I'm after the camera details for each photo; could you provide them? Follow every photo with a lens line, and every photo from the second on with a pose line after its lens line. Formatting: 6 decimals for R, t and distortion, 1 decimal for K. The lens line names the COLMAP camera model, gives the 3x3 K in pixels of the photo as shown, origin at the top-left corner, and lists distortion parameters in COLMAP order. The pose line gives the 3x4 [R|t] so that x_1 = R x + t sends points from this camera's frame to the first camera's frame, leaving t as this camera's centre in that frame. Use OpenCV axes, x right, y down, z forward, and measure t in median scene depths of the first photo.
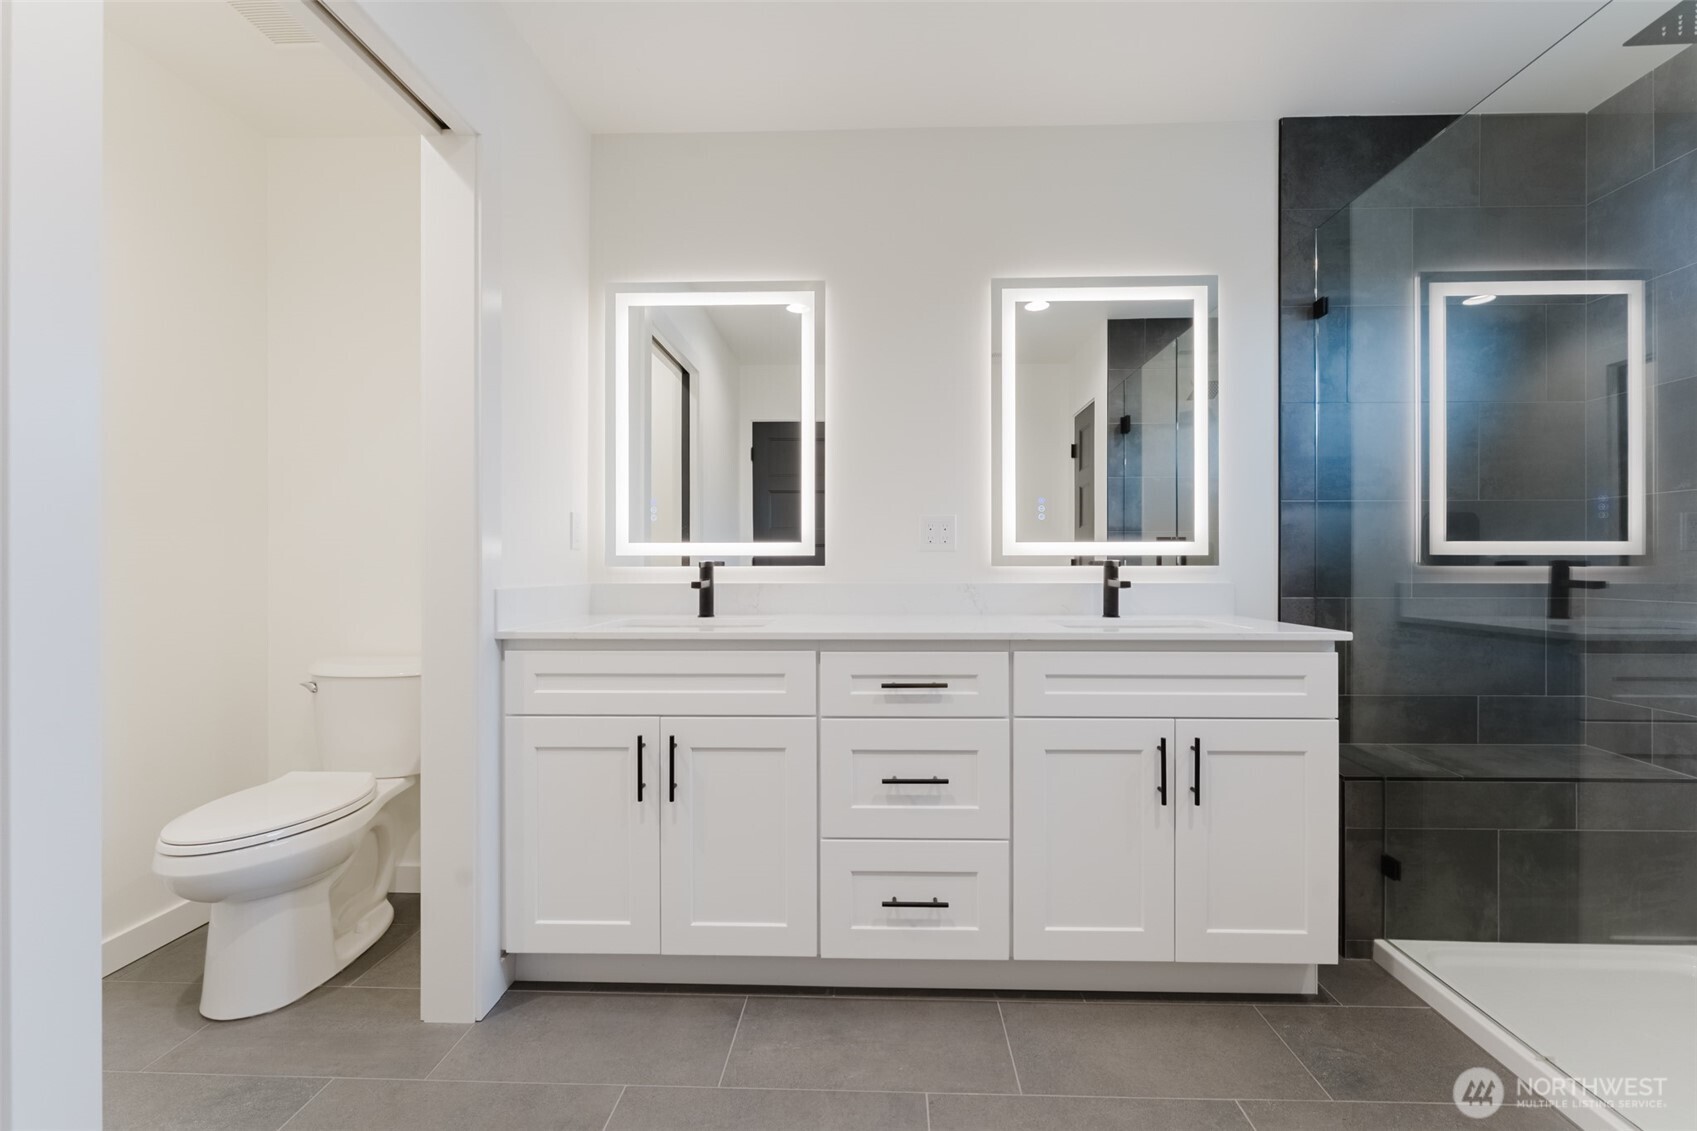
lens RADIAL K [[687.9, 0, 886.4], [0, 687.9, 573.9], [0, 0, 1]] dist [-0.001829, -0.000080]
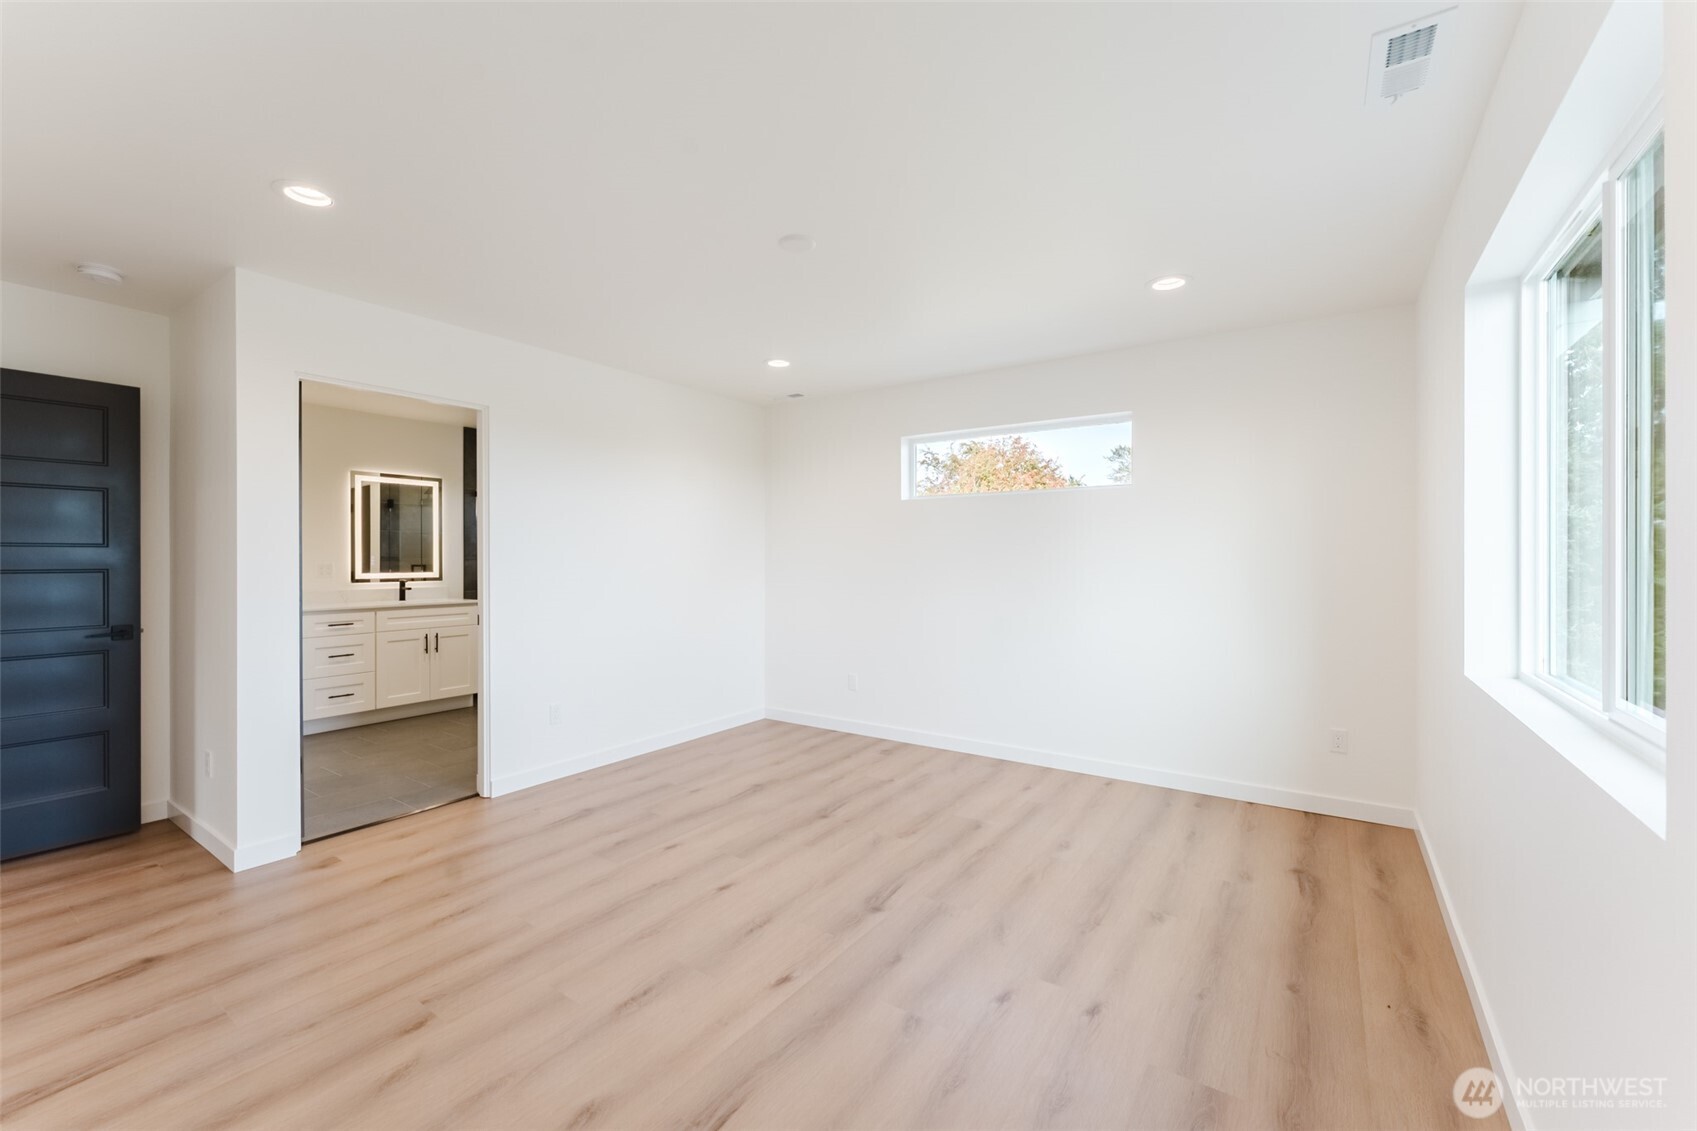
lens RADIAL K [[687.9, 0, 848.8], [0, 687.9, 559.8], [0, 0, 1]] dist [-0.001829, -0.000080]
pose [[0.543495, -0.000727, 0.839412, -1.052900], [0.000849, 1.000000, 0.000316, -0.102349], [-0.839412, 0.000541, 0.543495, -2.079796]]
